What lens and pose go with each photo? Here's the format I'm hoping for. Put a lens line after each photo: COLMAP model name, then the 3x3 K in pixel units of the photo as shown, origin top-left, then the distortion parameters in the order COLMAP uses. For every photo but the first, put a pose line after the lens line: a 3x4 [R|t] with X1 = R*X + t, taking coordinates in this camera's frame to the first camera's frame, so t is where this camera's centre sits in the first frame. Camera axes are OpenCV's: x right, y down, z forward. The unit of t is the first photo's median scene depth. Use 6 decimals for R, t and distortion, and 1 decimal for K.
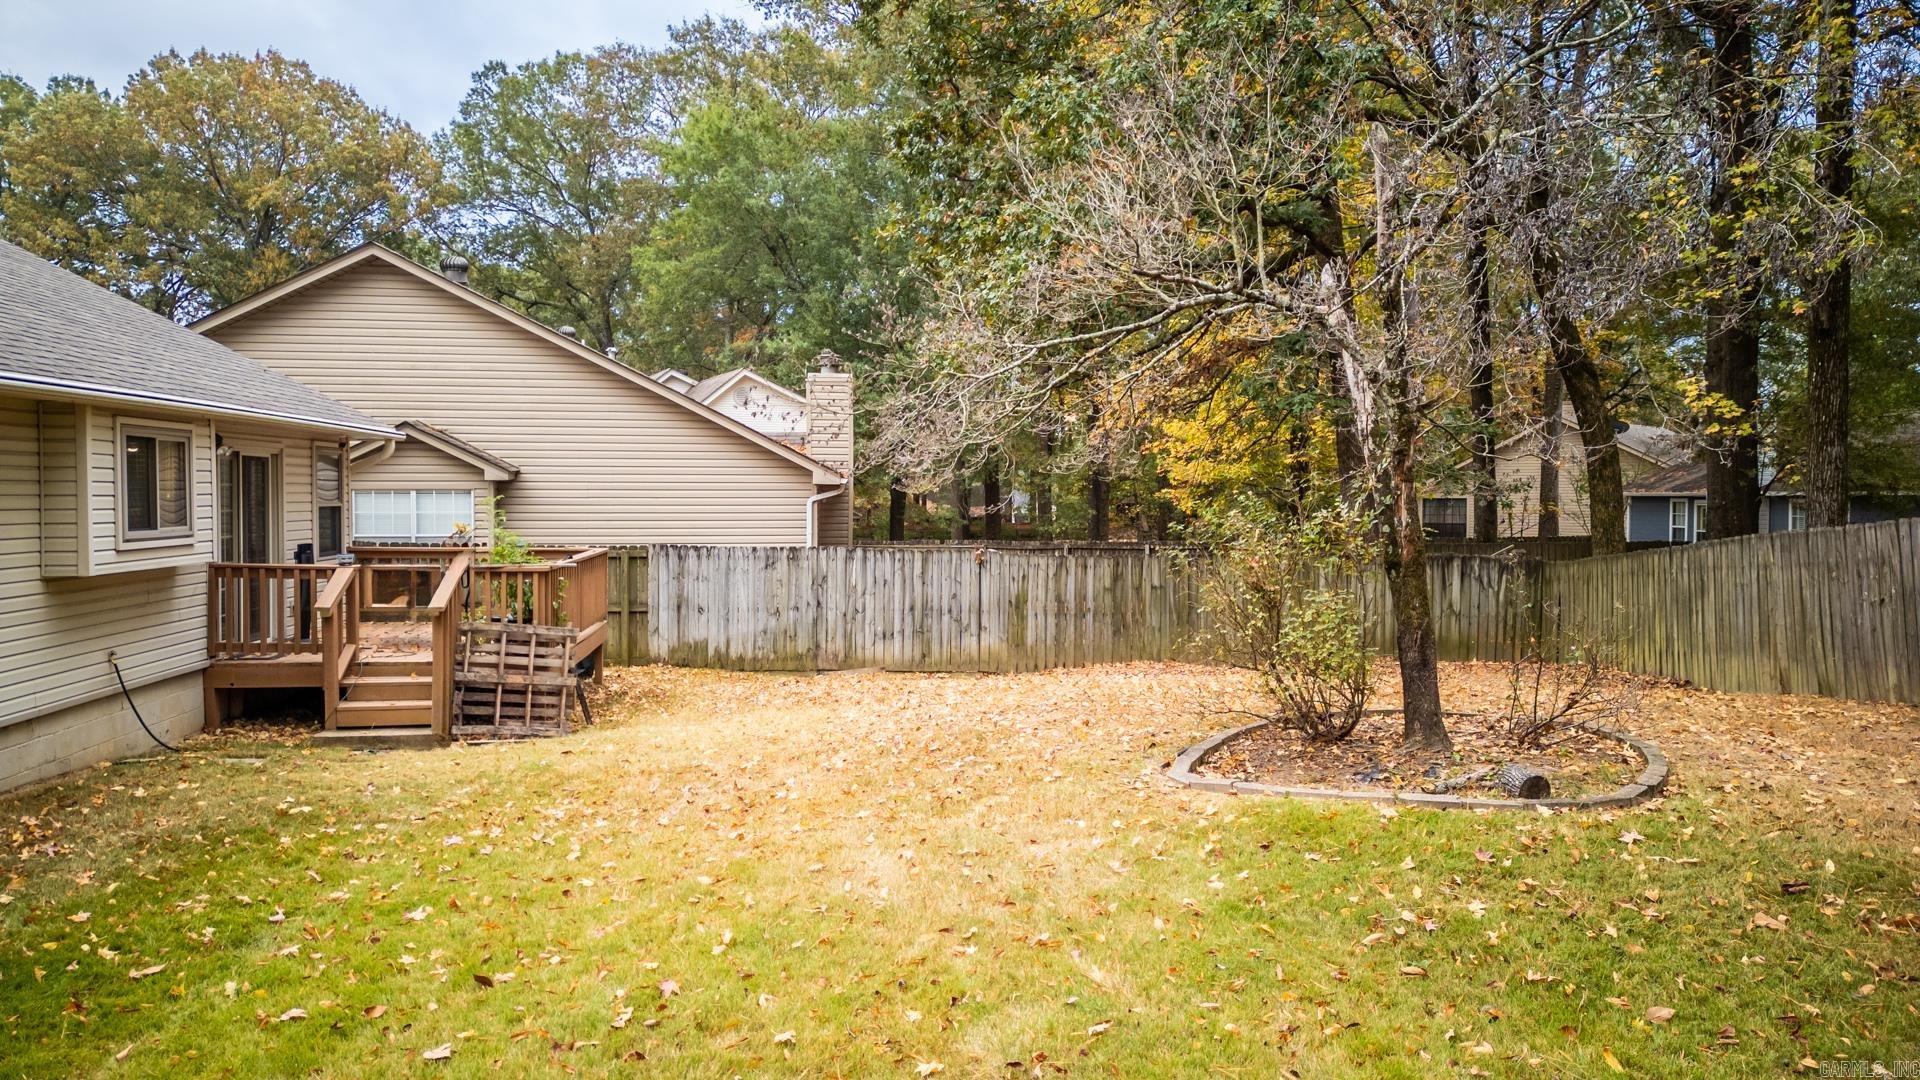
lens RADIAL K [[1335.2, 0, 960.0], [0, 1335.2, 540.0], [0, 0, 1]] dist [0.103587, -0.100326]
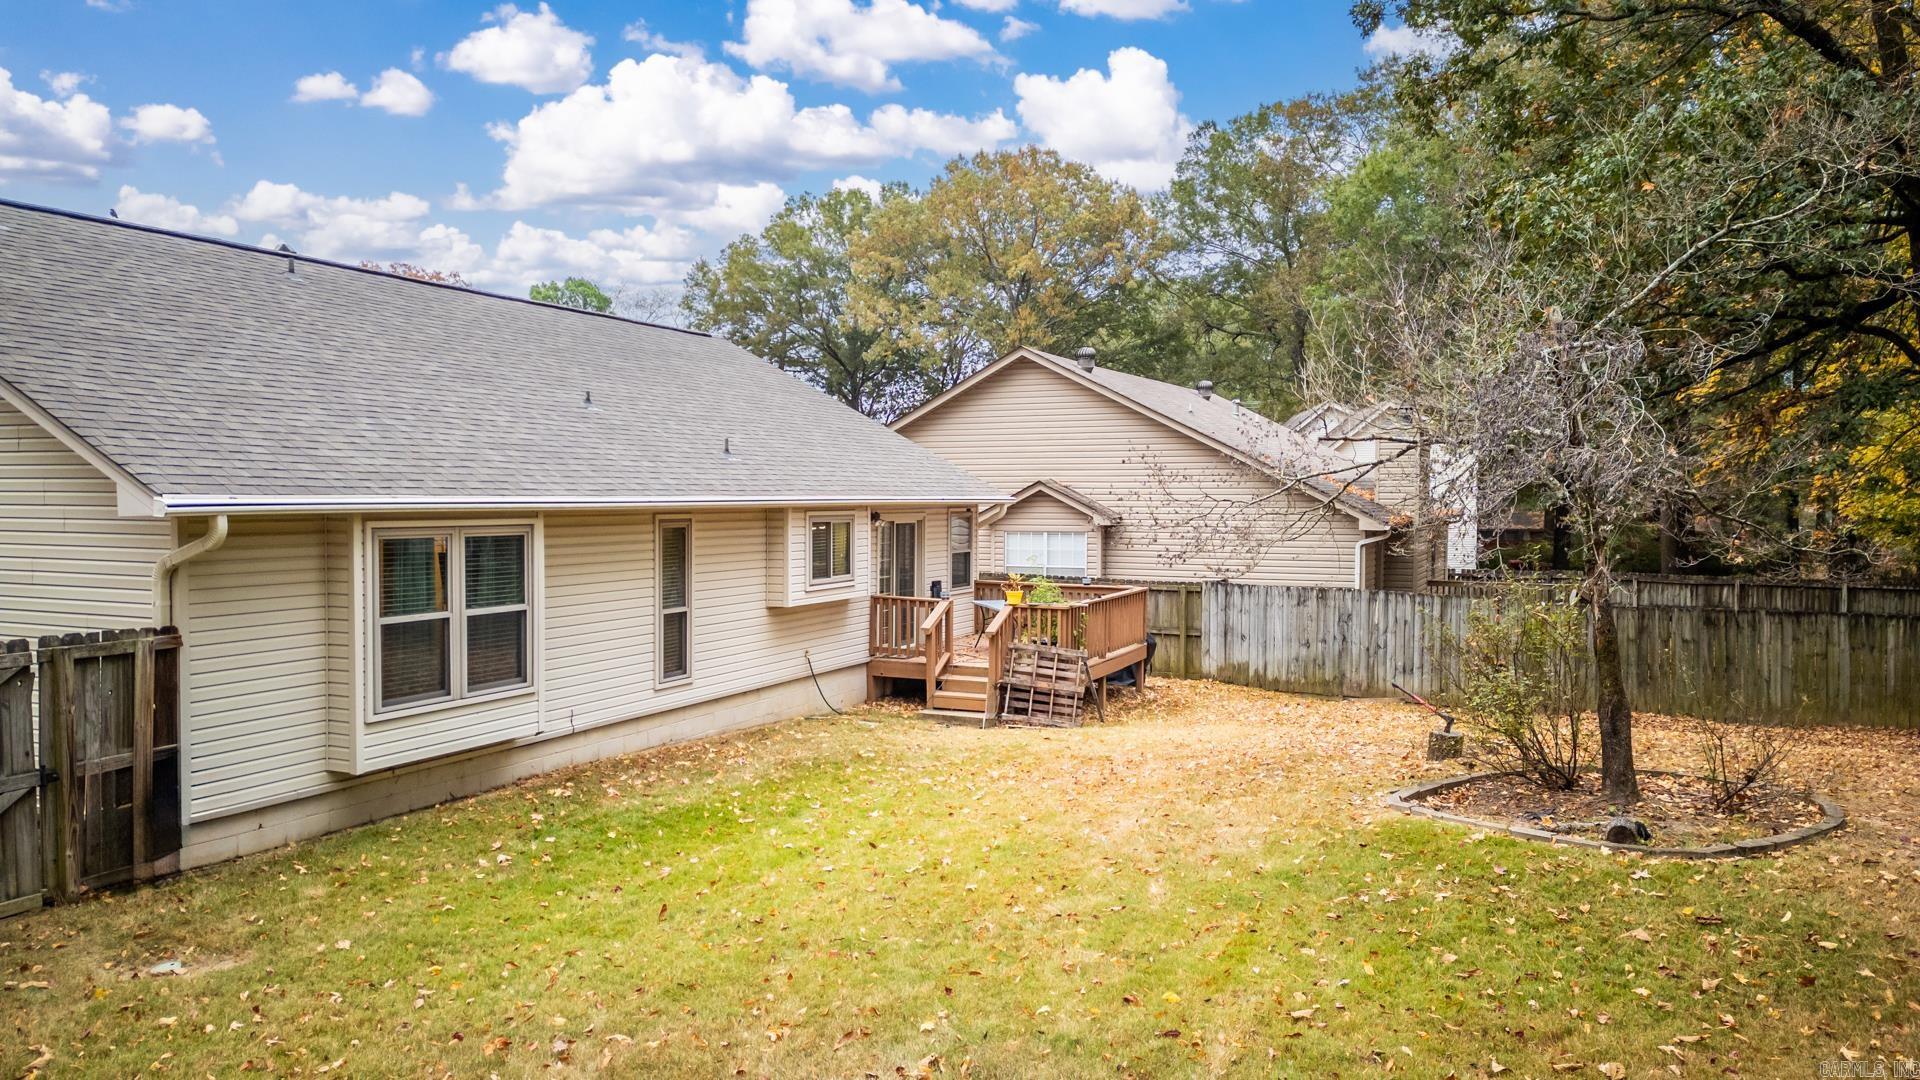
lens RADIAL K [[1335.2, 0, 960.0], [0, 1335.2, 540.0], [0, 0, 1]] dist [0.103587, -0.100326]
pose [[0.857415, 0.018304, -0.514299, 0.249209], [-0.019548, 0.999804, 0.002993, -0.040847], [0.514254, 0.007487, 0.857606, -0.198488]]
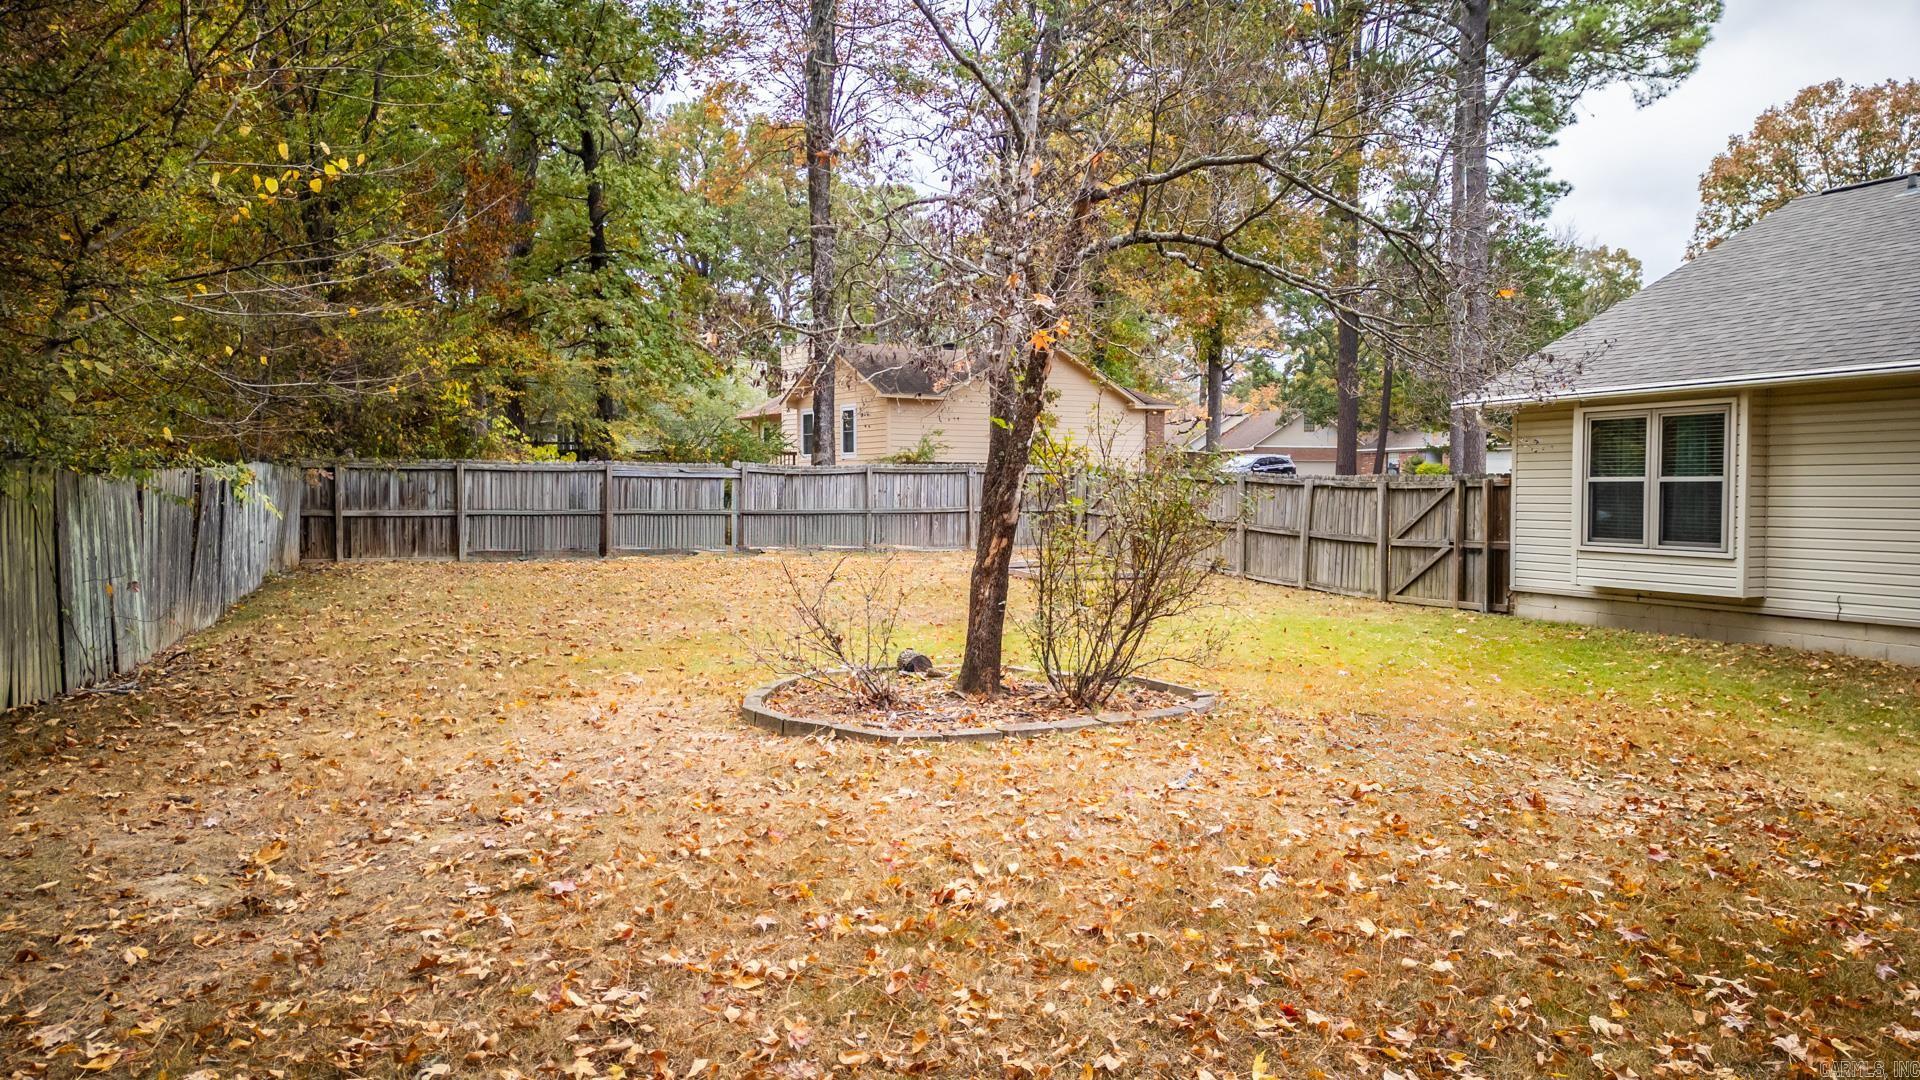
lens RADIAL K [[1335.2, 0, 960.0], [0, 1335.2, 540.0], [0, 0, 1]] dist [0.103587, -0.100326]
pose [[-0.961678, 0.004801, -0.274139, 0.331995], [-0.014816, 0.997476, 0.069441, -0.009566], [0.273781, 0.070842, -0.959180, 1.020893]]
